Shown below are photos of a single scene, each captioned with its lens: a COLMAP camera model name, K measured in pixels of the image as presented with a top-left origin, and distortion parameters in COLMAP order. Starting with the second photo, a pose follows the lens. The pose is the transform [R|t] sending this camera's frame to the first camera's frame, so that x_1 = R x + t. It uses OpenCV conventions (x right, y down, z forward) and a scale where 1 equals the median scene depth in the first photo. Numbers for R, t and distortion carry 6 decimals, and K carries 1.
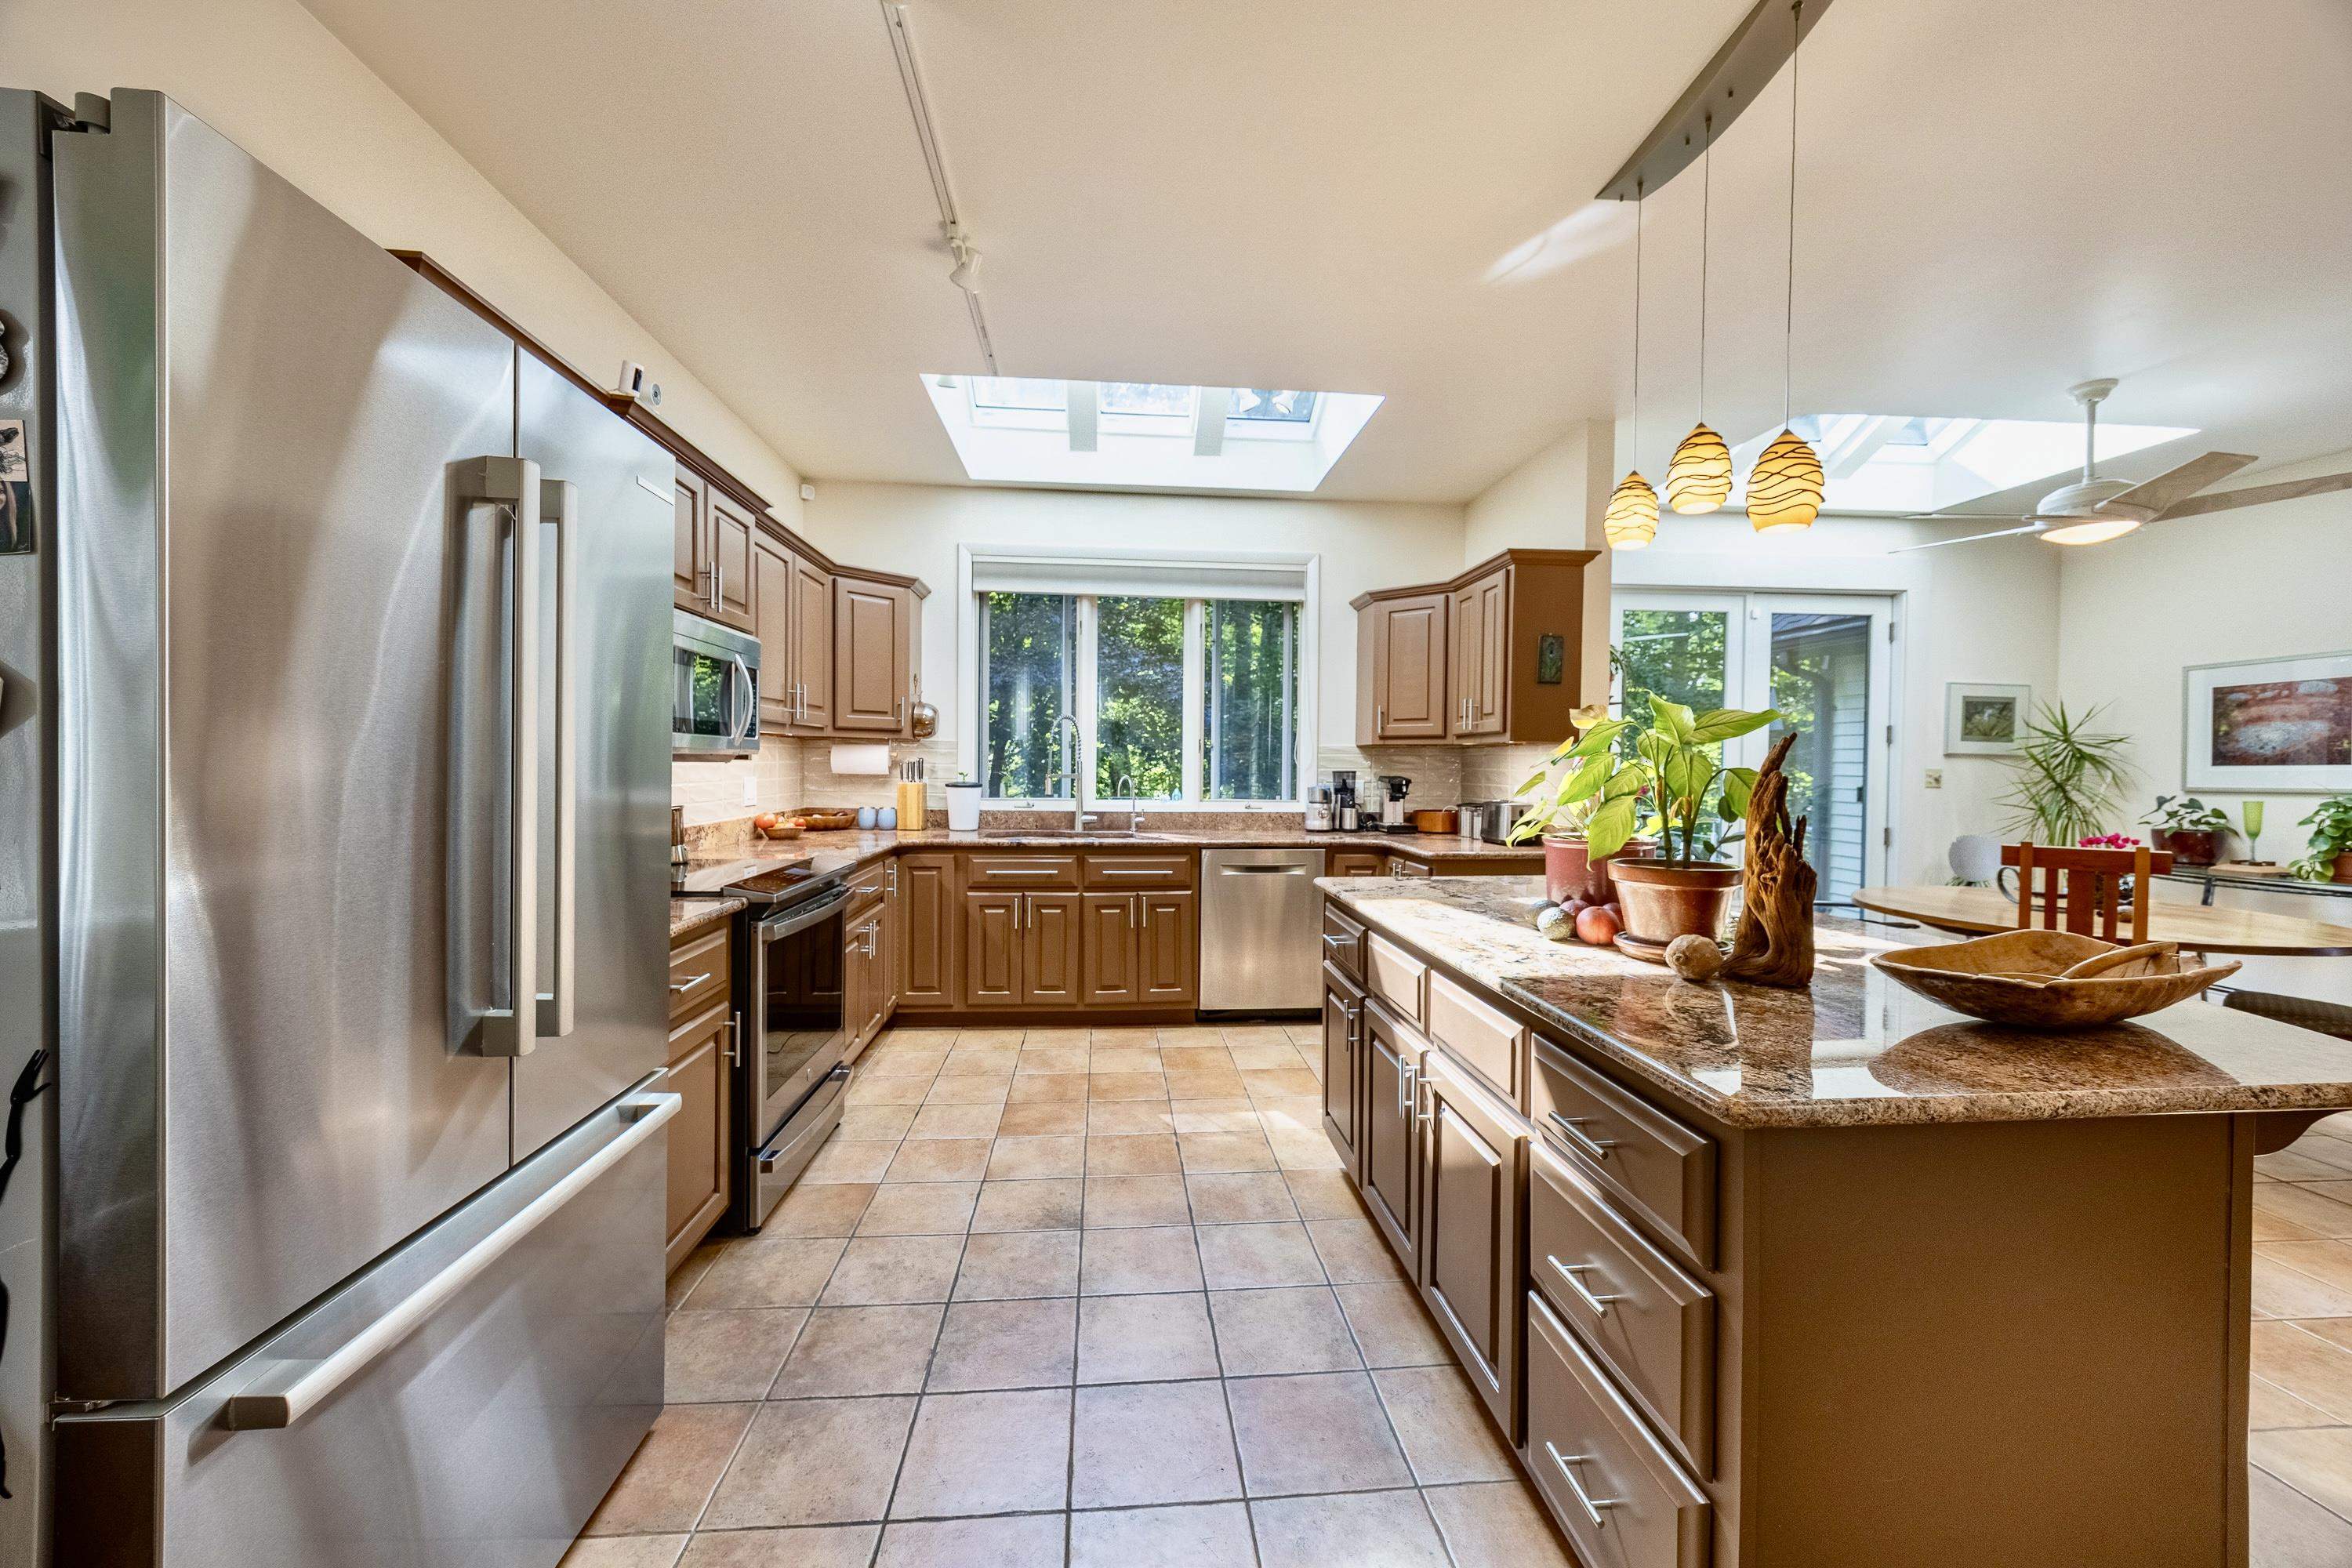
lens RADIAL K [[891.4, 0, 1175.5], [0, 891.4, 812.7], [0, 0, 1]] dist [0.001173, 0.000066]
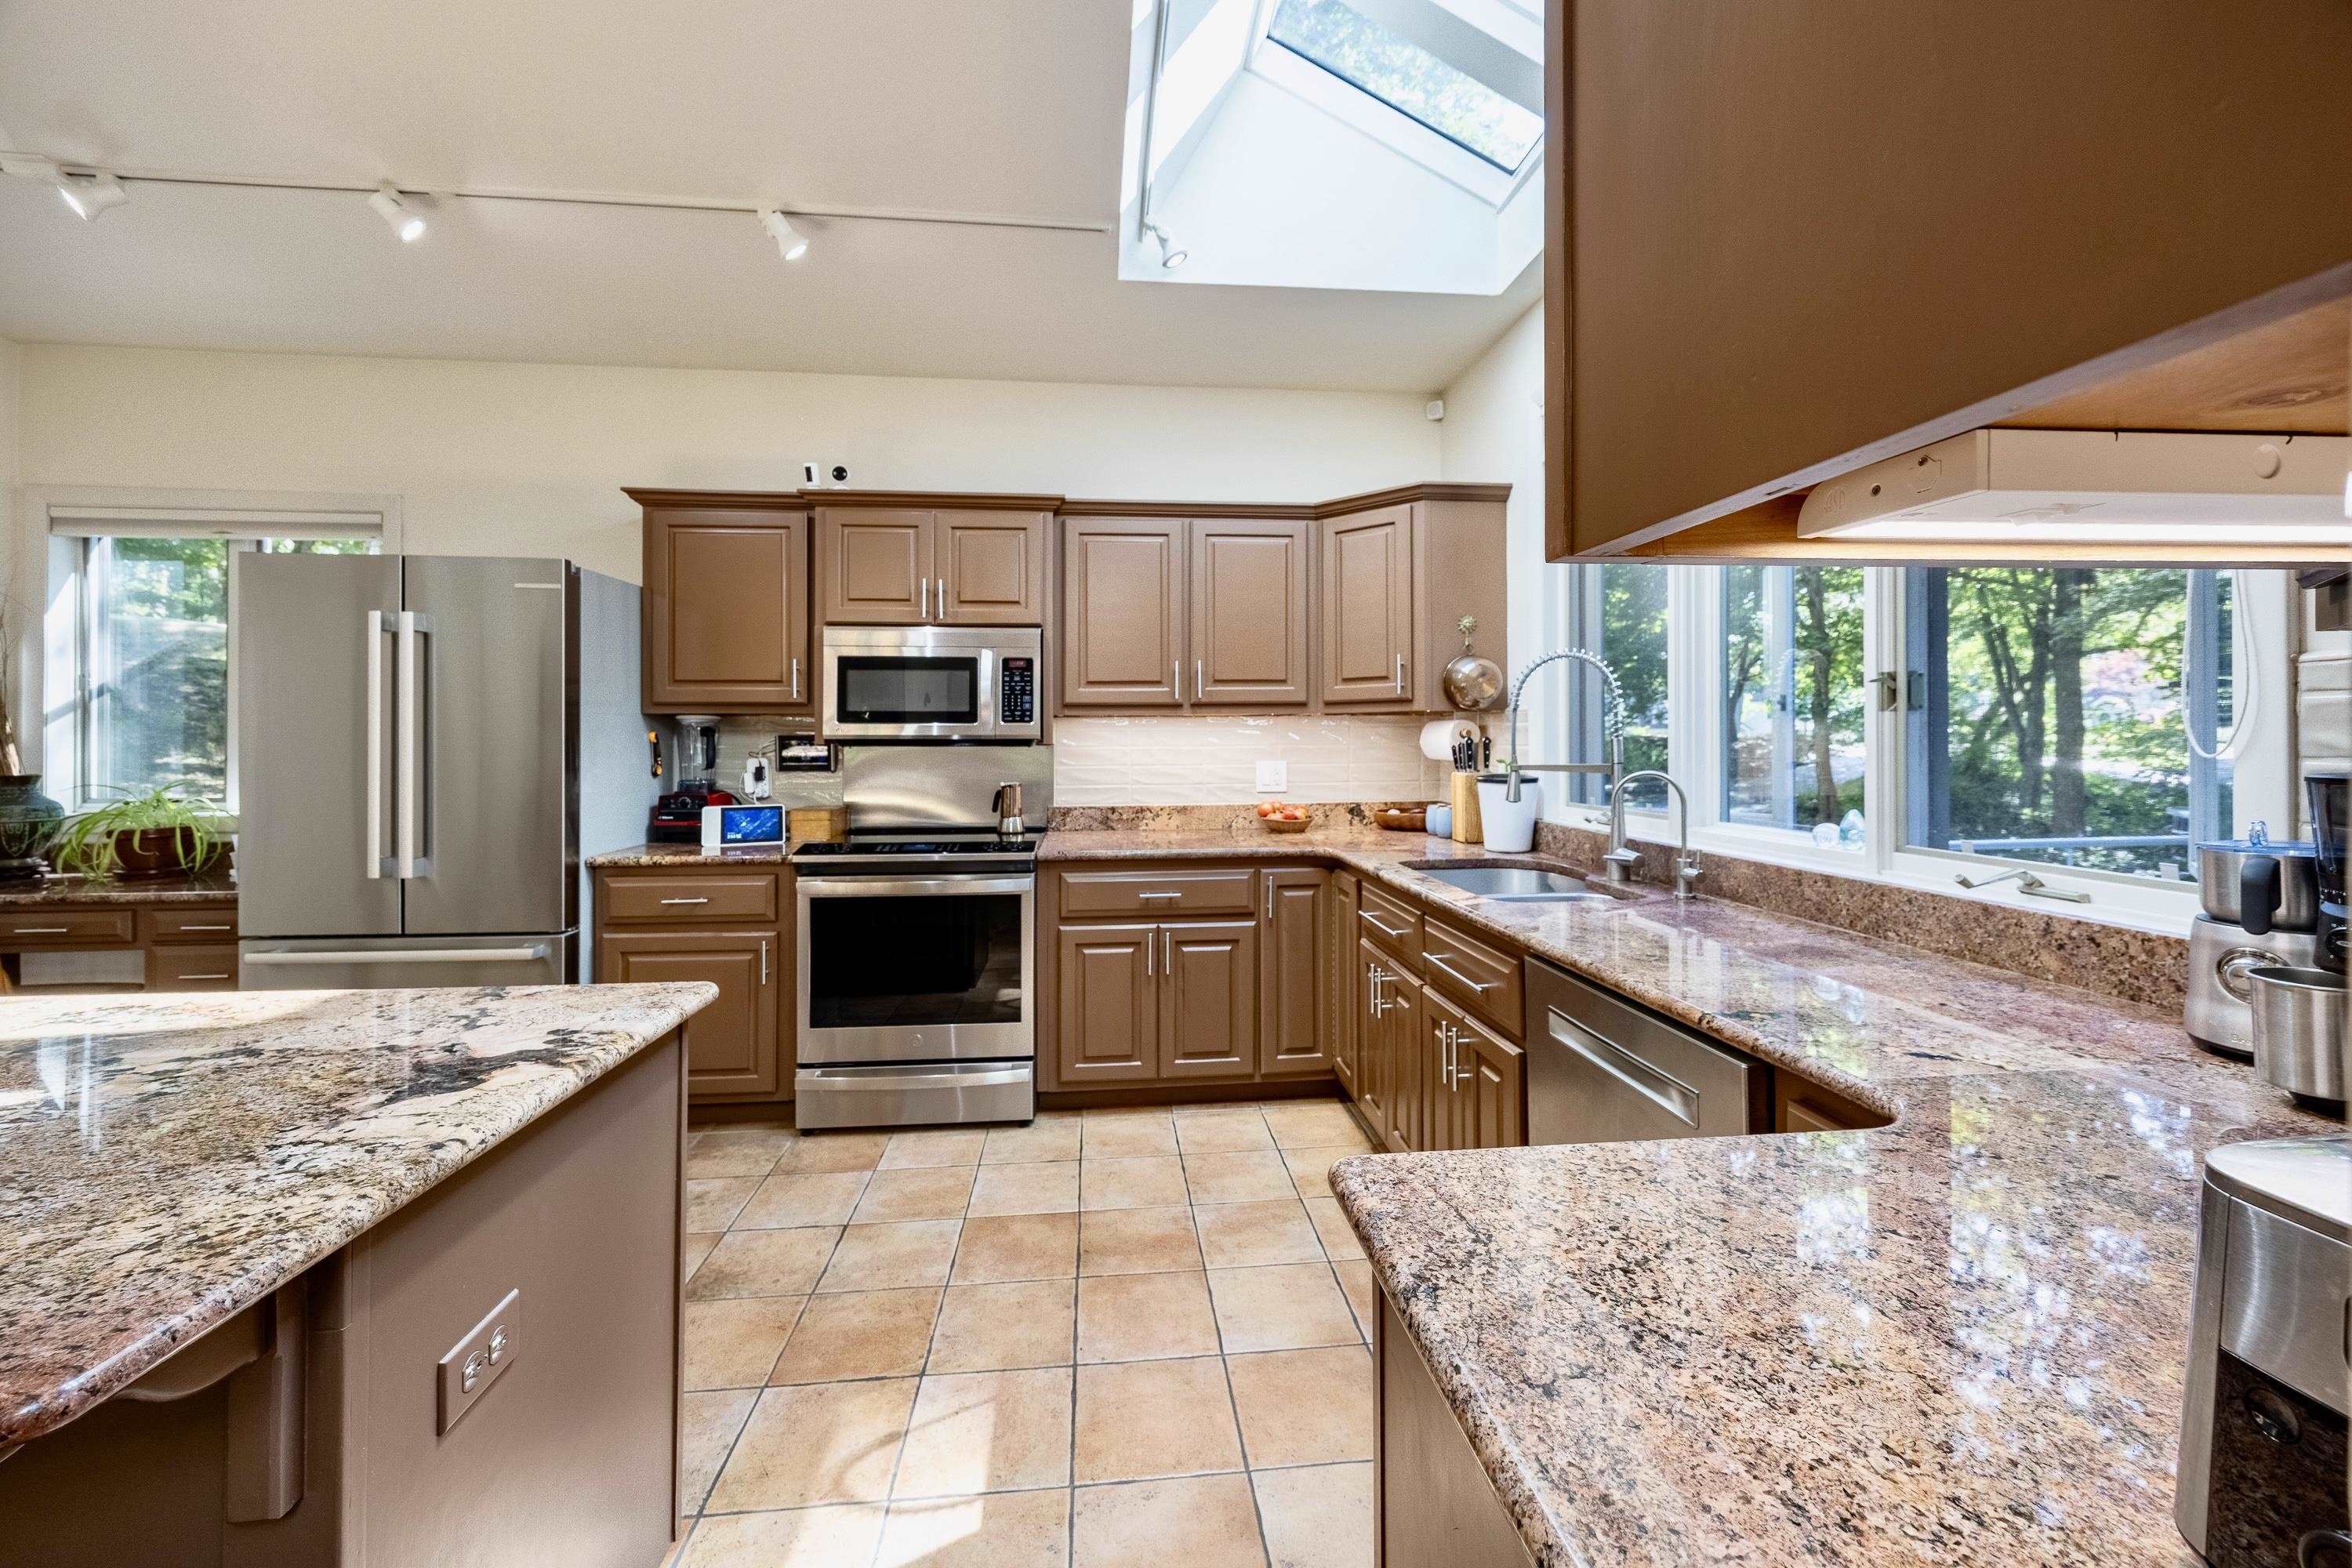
lens RADIAL K [[919.4, 0, 1176.8], [0, 919.4, 743.1], [0, 0, 1]] dist [-0.000144, -0.000005]
pose [[0.009615, -0.003518, -0.999948, 0.509535], [-0.053453, 0.998562, -0.004027, -0.052677], [0.998524, 0.053489, 0.009413, 0.955438]]
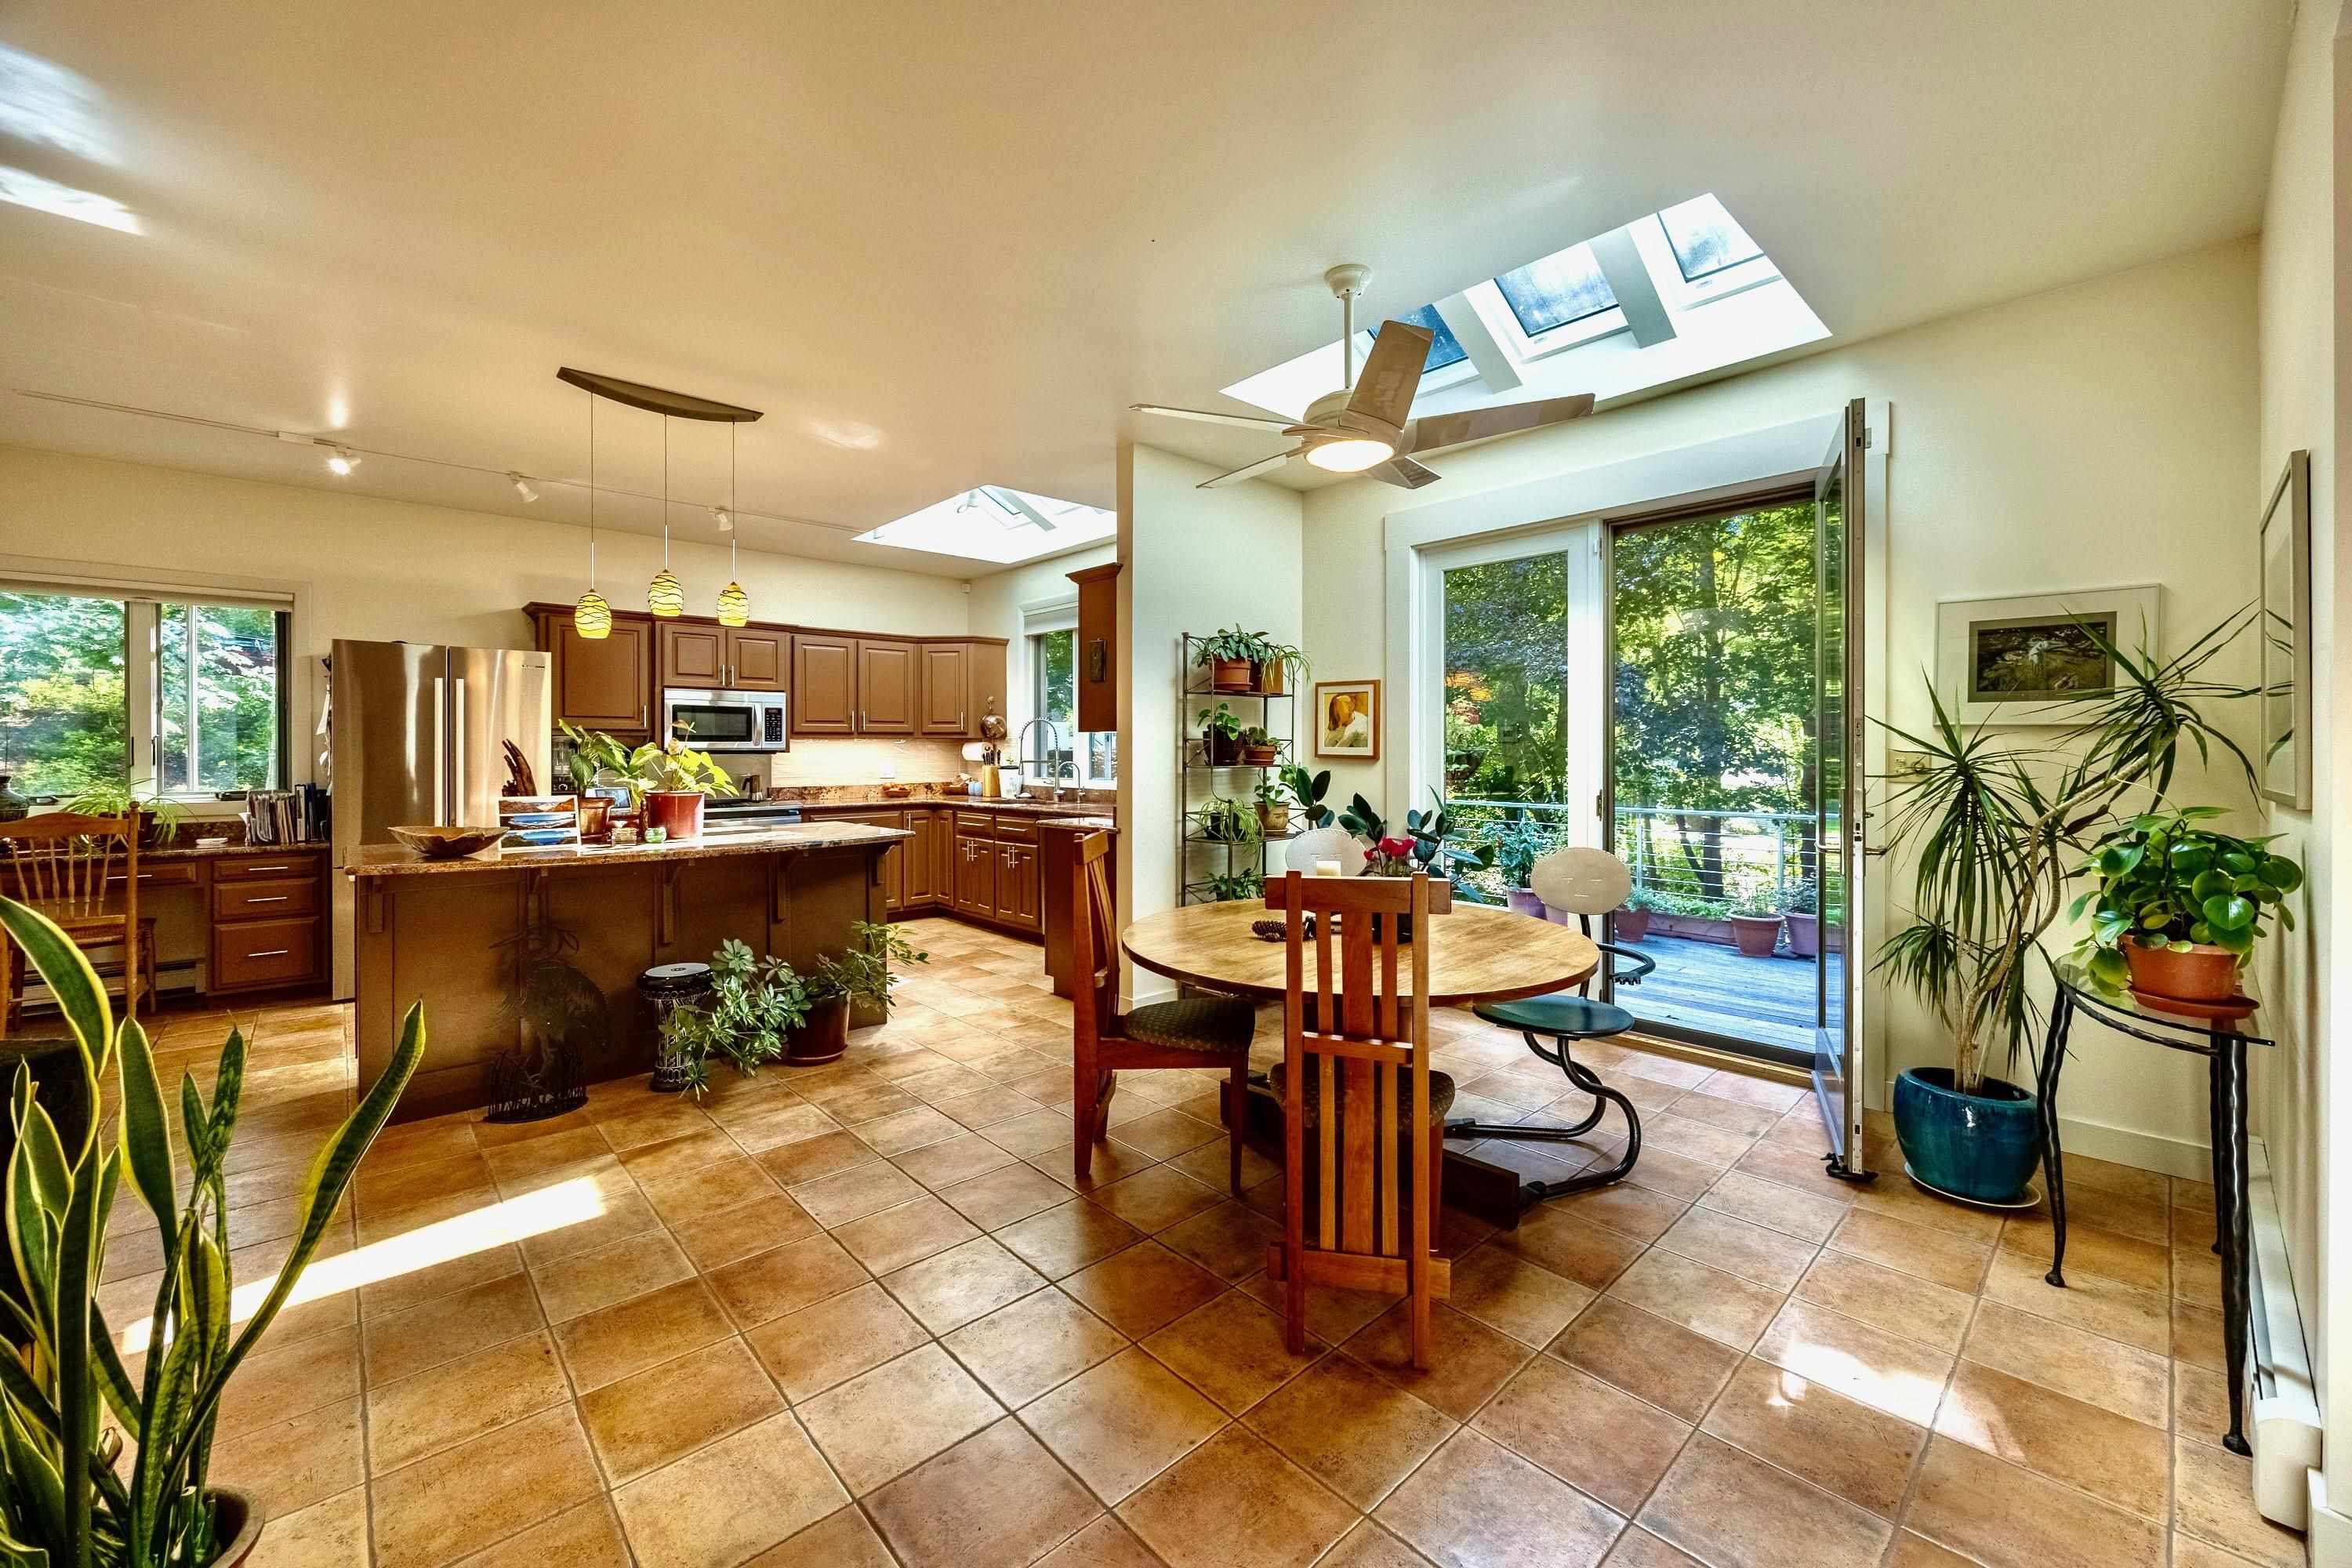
lens RADIAL K [[919.4, 0, 1176.0], [0, 919.4, 784.0], [0, 0, 1]] dist [-0.013743, 0.000038]
pose [[0.608669, 0.019062, -0.793195, 1.443779], [-0.040408, 0.999159, -0.006995, -0.005777], [0.792394, 0.036309, 0.608928, 0.357570]]
